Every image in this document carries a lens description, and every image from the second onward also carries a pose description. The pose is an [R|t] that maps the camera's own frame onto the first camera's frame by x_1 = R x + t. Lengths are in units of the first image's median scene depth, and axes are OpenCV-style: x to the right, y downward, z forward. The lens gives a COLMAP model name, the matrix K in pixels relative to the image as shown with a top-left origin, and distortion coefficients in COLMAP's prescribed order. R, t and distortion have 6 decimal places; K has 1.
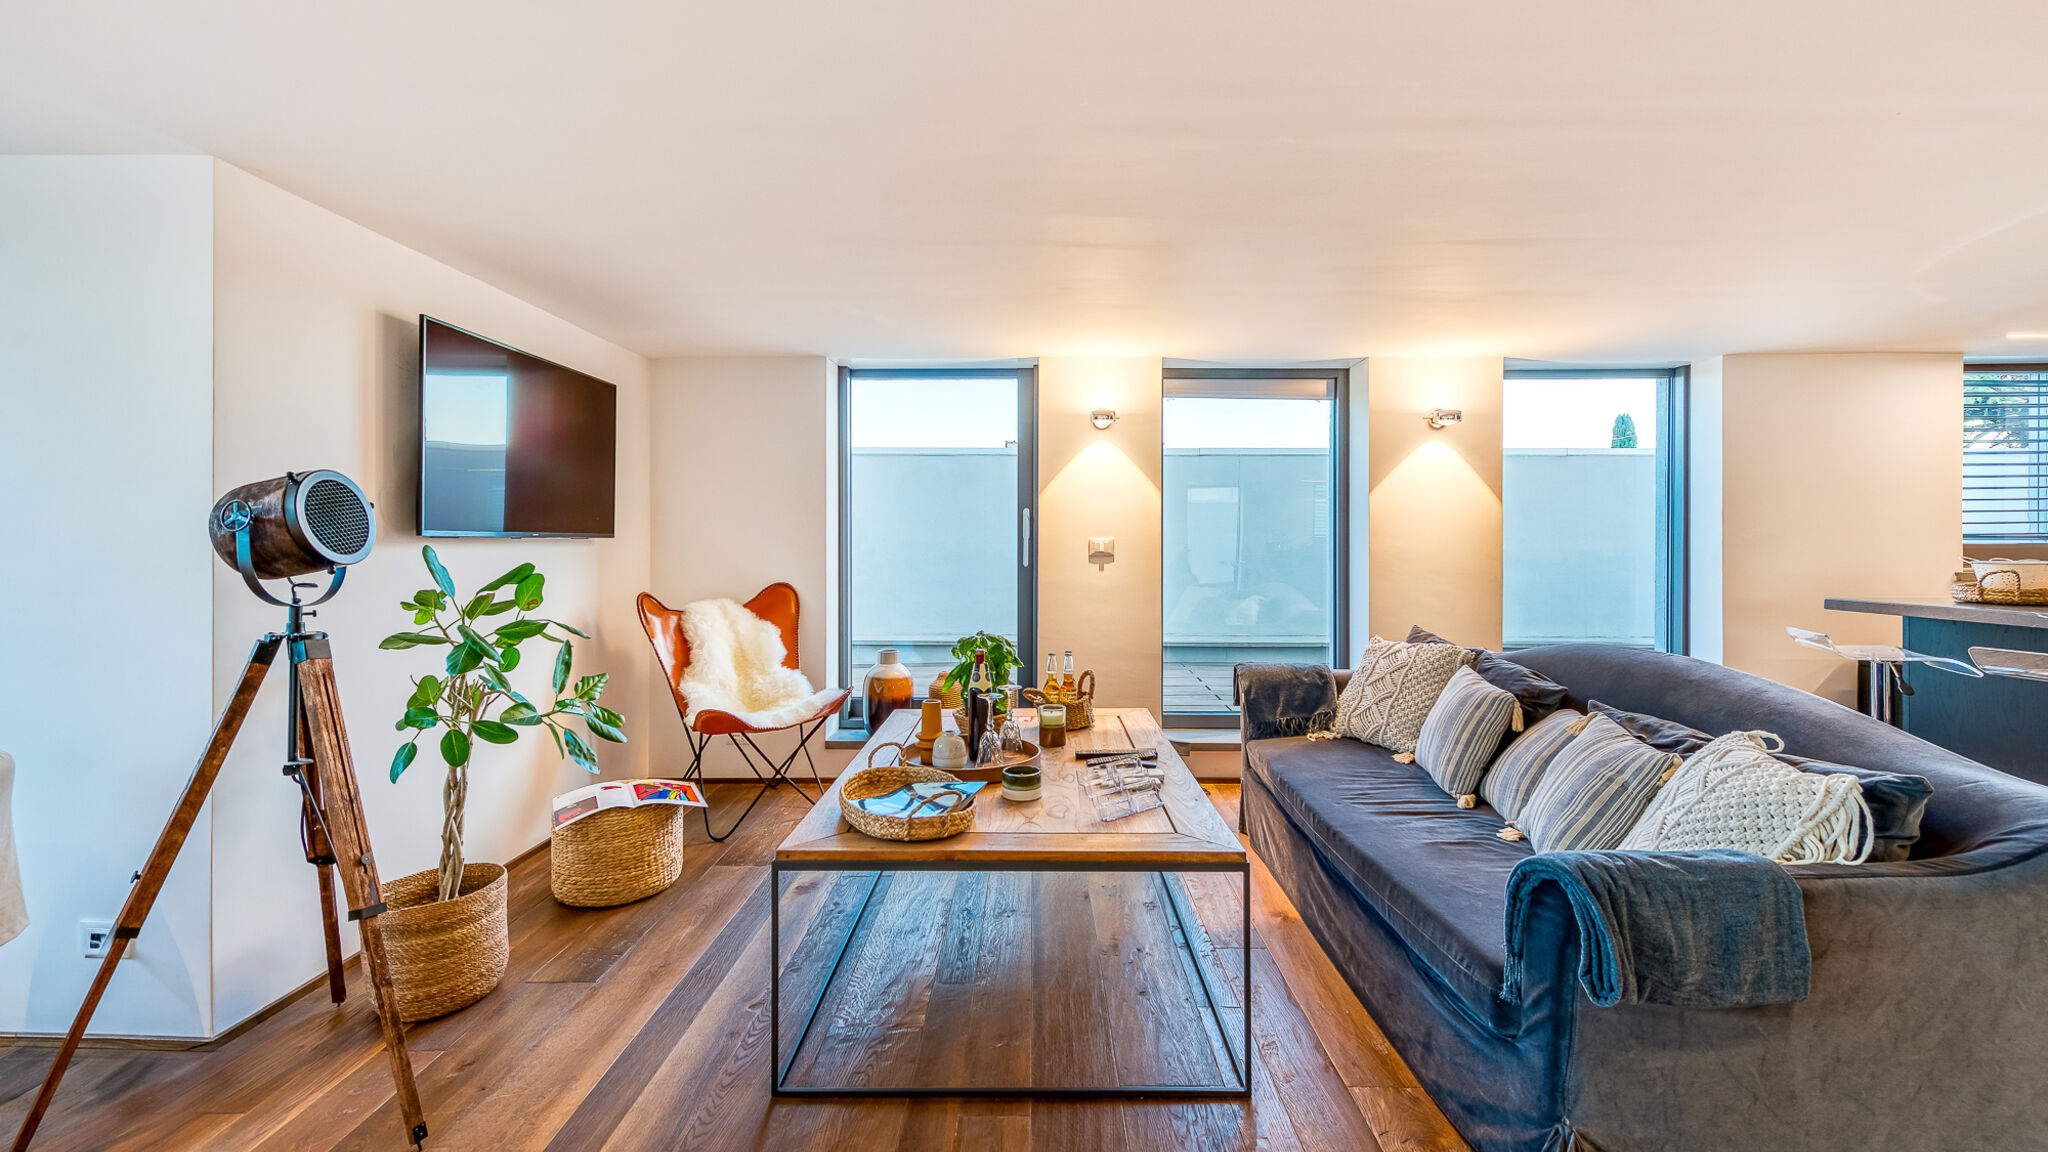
lens RADIAL K [[874.8, 0, 1020.7], [0, 874.8, 533.4], [0, 0, 1]] dist [0.005169, -0.000019]
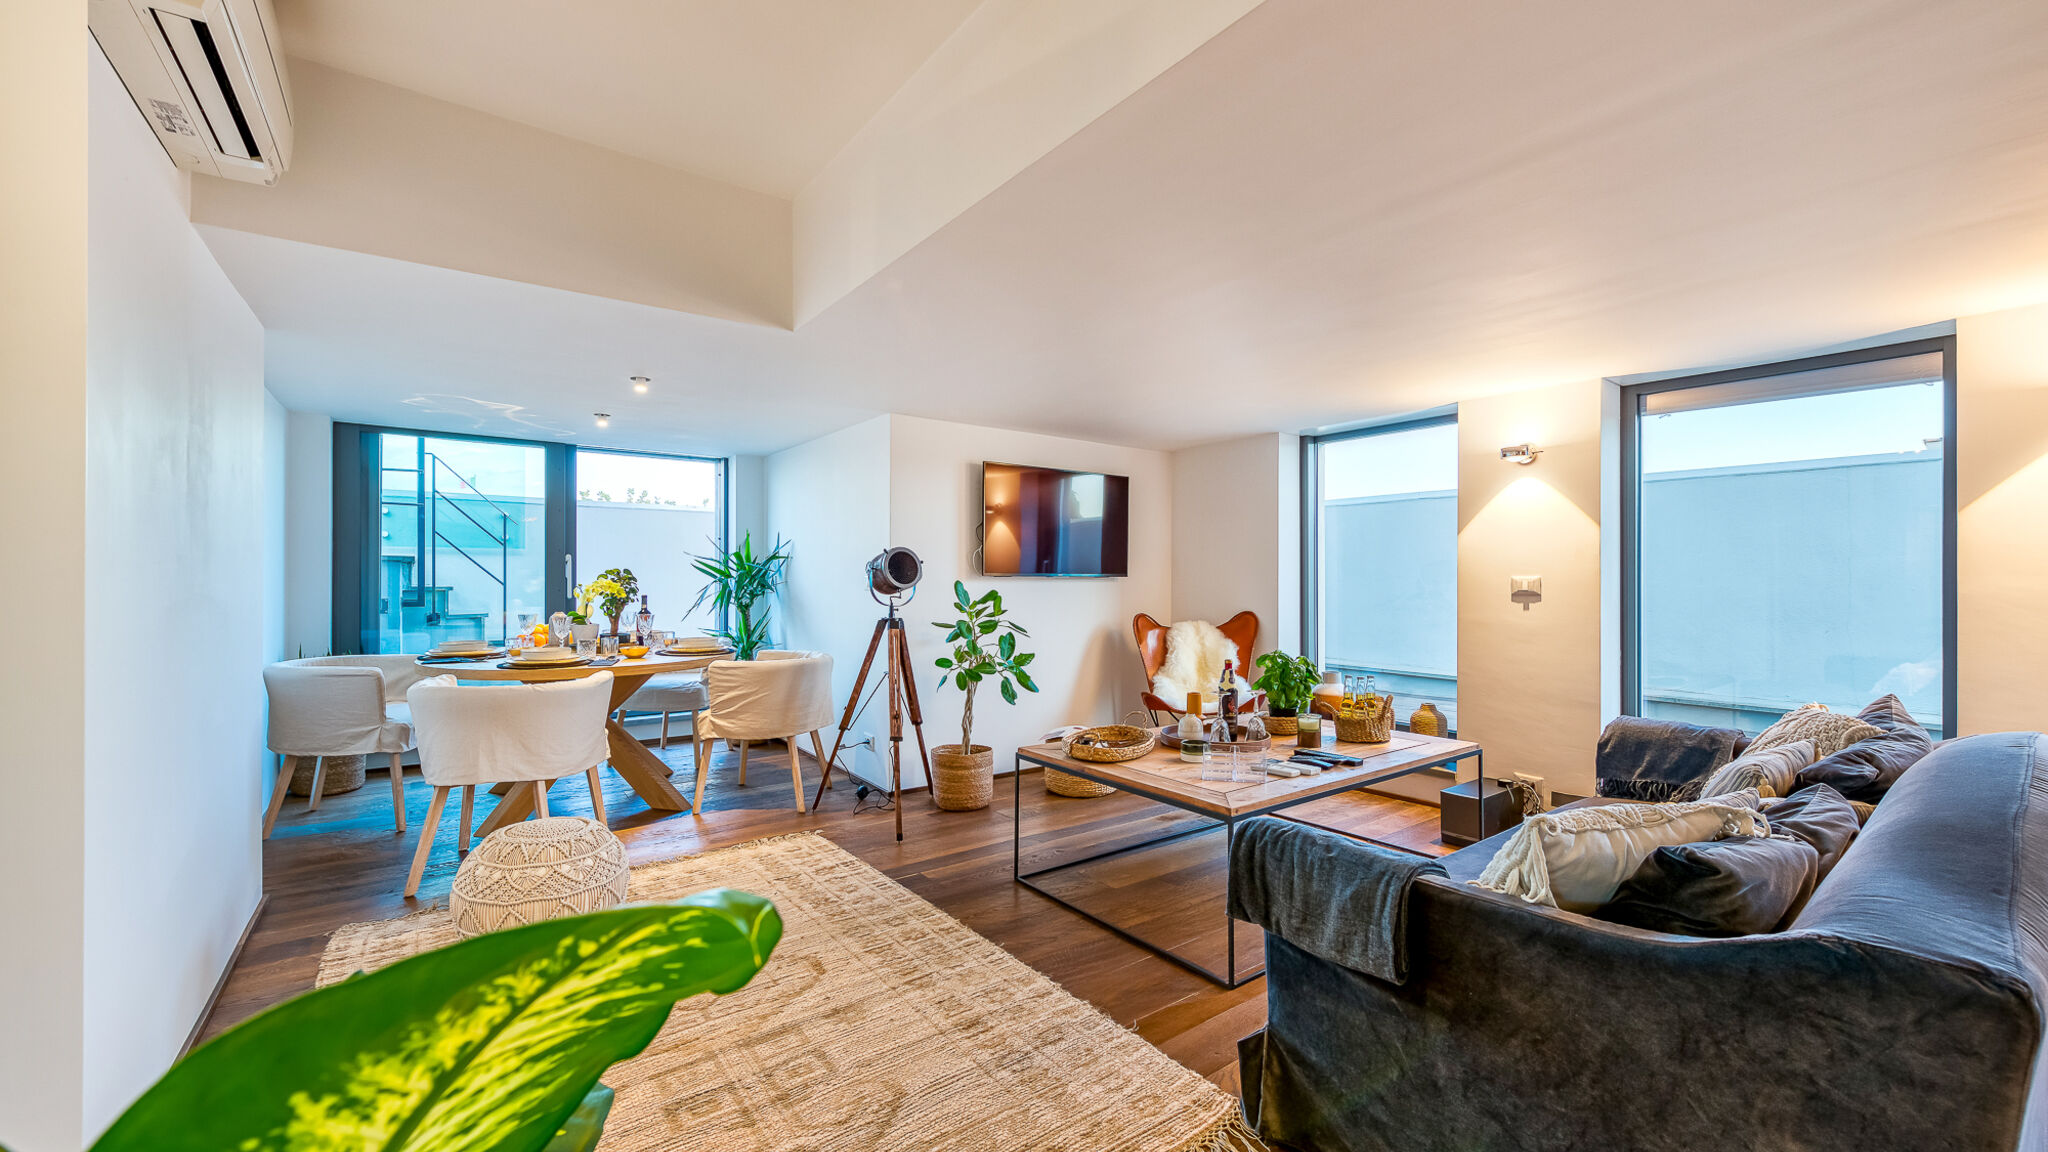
lens RADIAL K [[874.8, 0, 1036.0], [0, 874.8, 584.2], [0, 0, 1]] dist [0.005169, -0.000019]
pose [[0.578322, 0.004916, -0.815794, 1.057765], [0.003591, 0.999957, 0.008572, 0.005917], [0.815800, -0.007887, 0.578280, -0.017070]]
